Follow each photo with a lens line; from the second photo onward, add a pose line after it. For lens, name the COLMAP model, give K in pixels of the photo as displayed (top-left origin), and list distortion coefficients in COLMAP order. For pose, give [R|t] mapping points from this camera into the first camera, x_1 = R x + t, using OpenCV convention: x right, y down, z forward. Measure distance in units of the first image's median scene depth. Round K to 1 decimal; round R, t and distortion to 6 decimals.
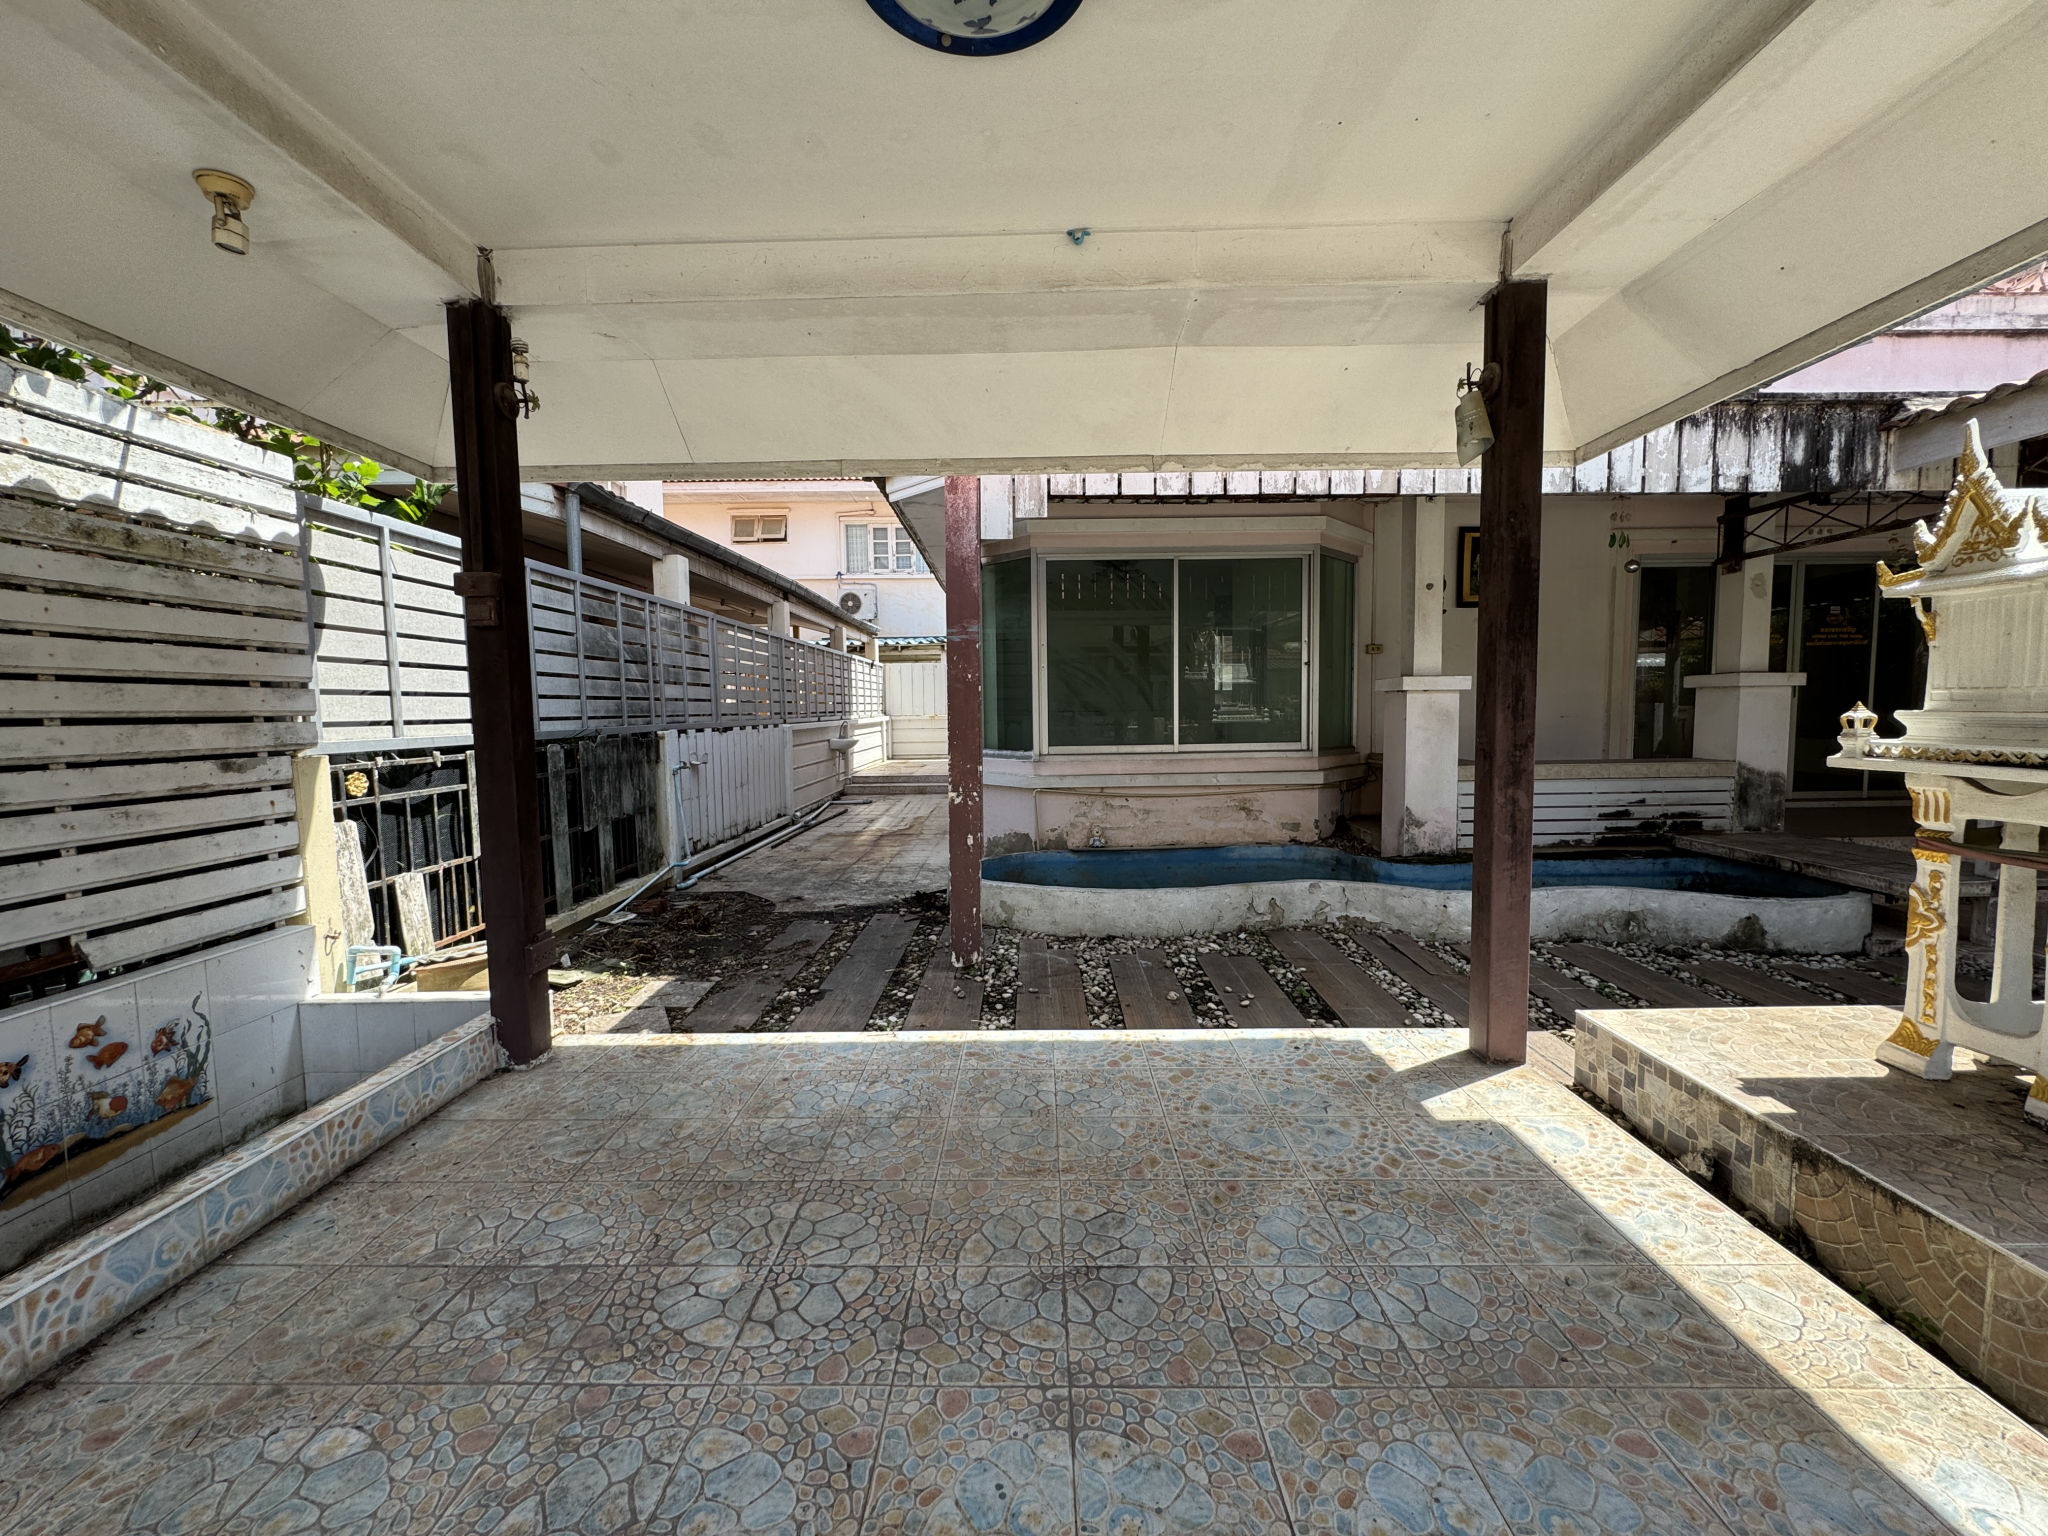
lens RADIAL K [[814.6, 0, 1024.0], [0, 814.6, 768.0], [0, 0, 1]] dist [-0.001294, -0.000524]
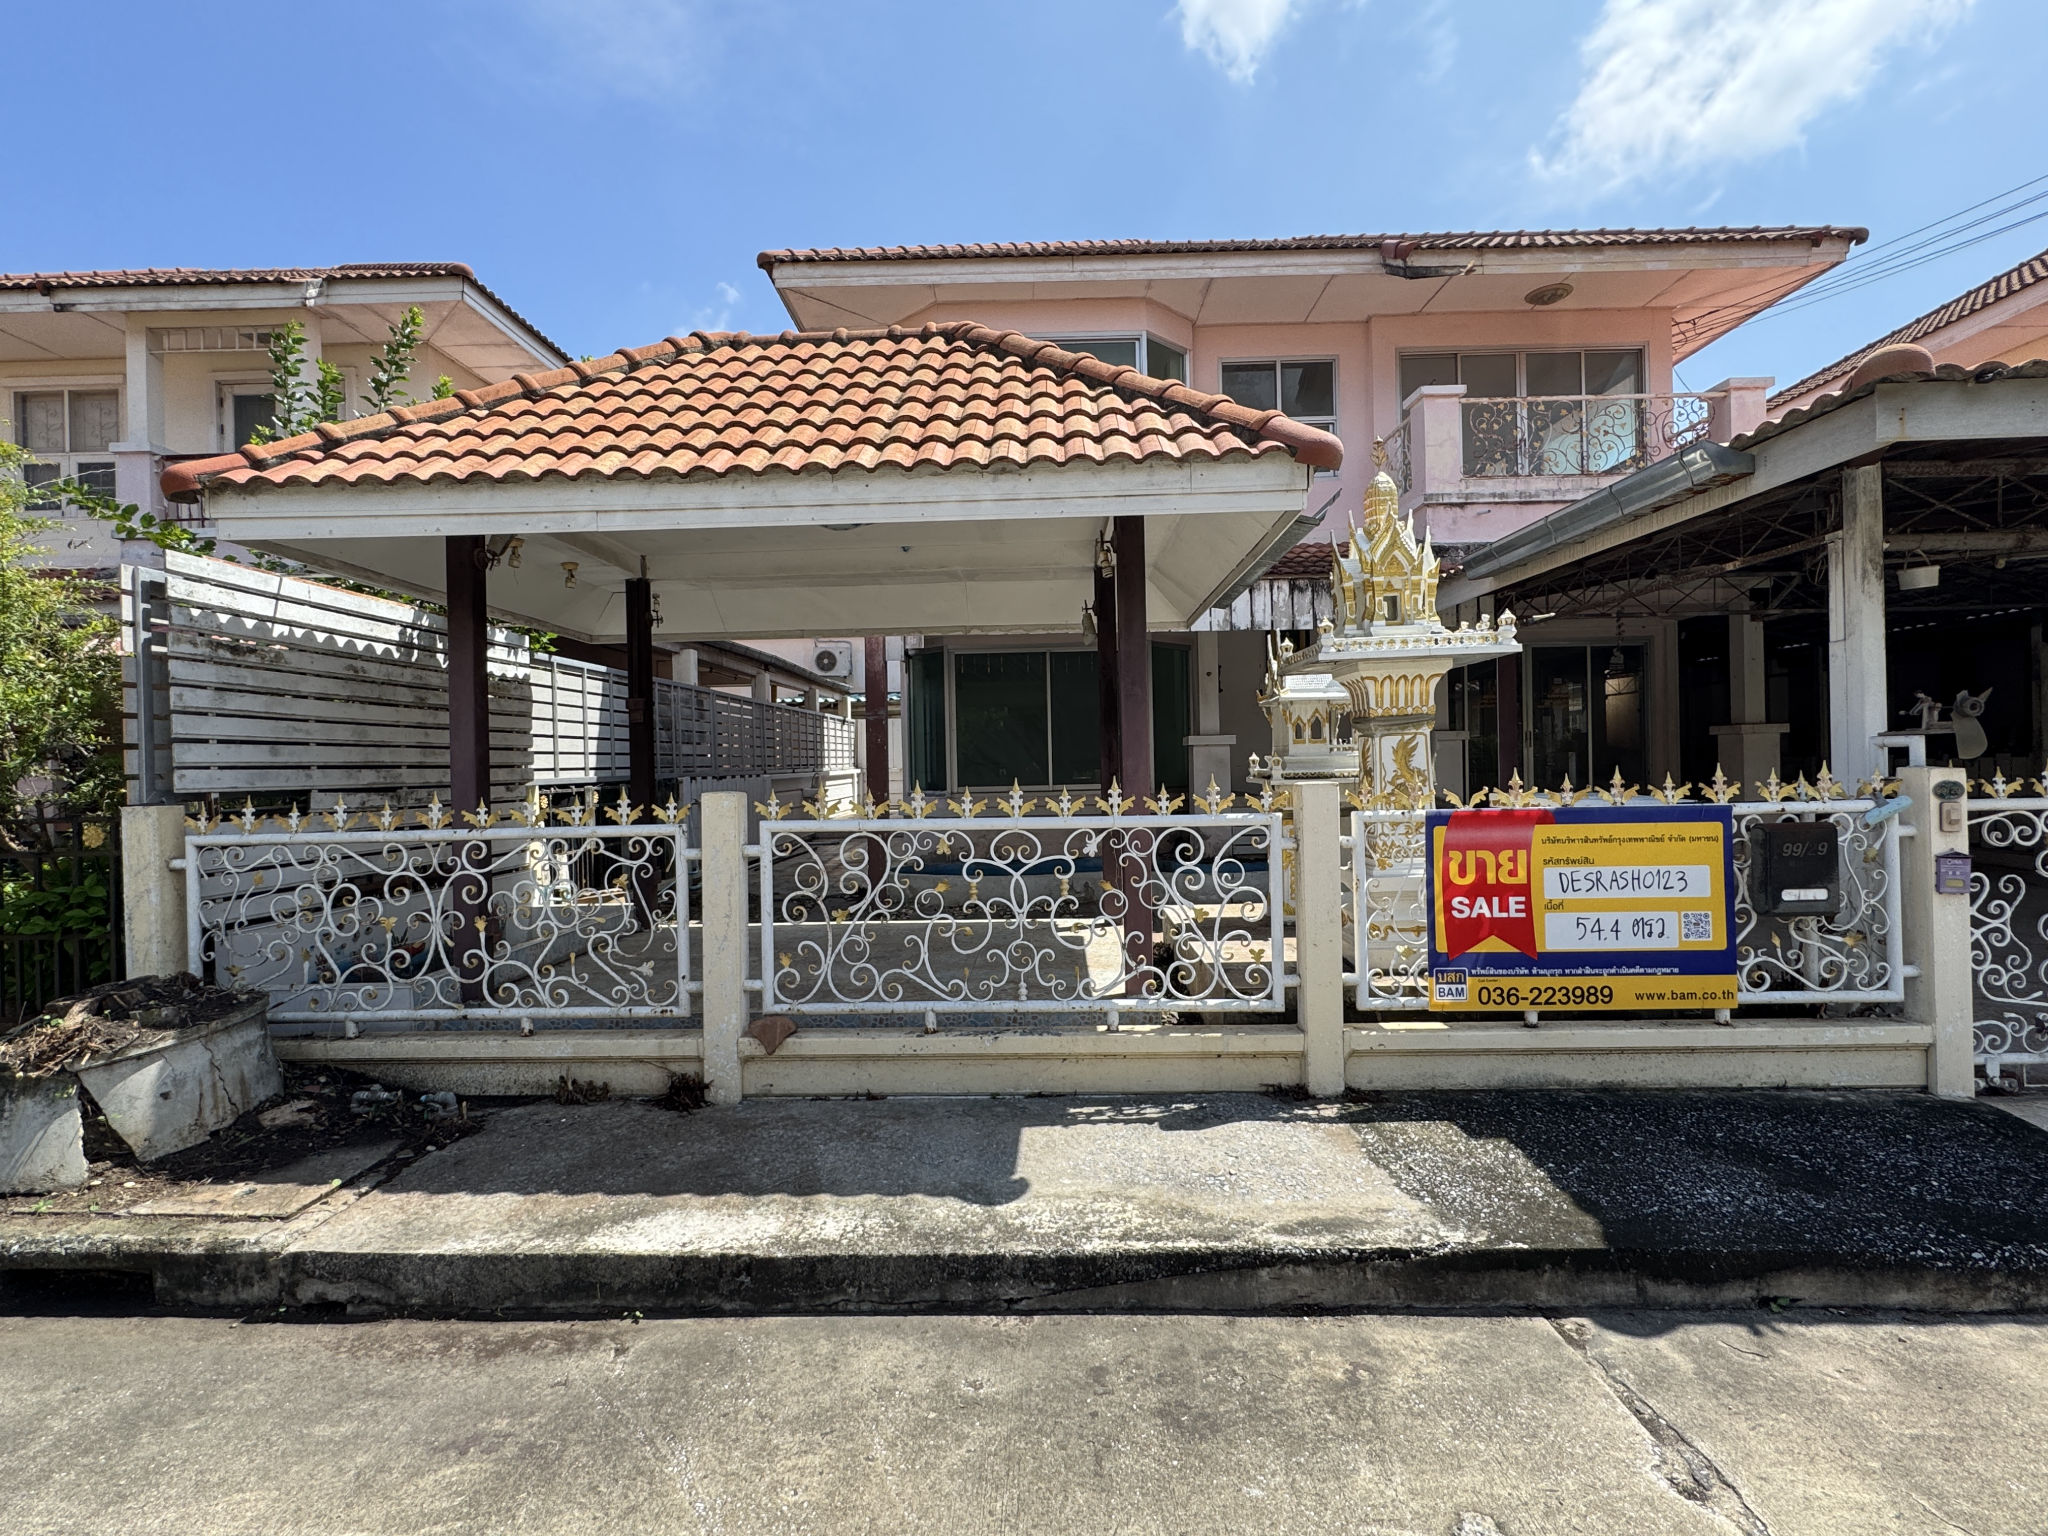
lens RADIAL K [[975.1, 0, 1018.7], [0, 975.1, 767.2], [0, 0, 1]] dist [-0.001918, -0.000324]
pose [[0.999722, -0.007359, -0.022393, 0.247119], [0.005826, 0.997684, -0.067776, 0.076187], [0.022840, 0.067627, 0.997449, -0.934697]]
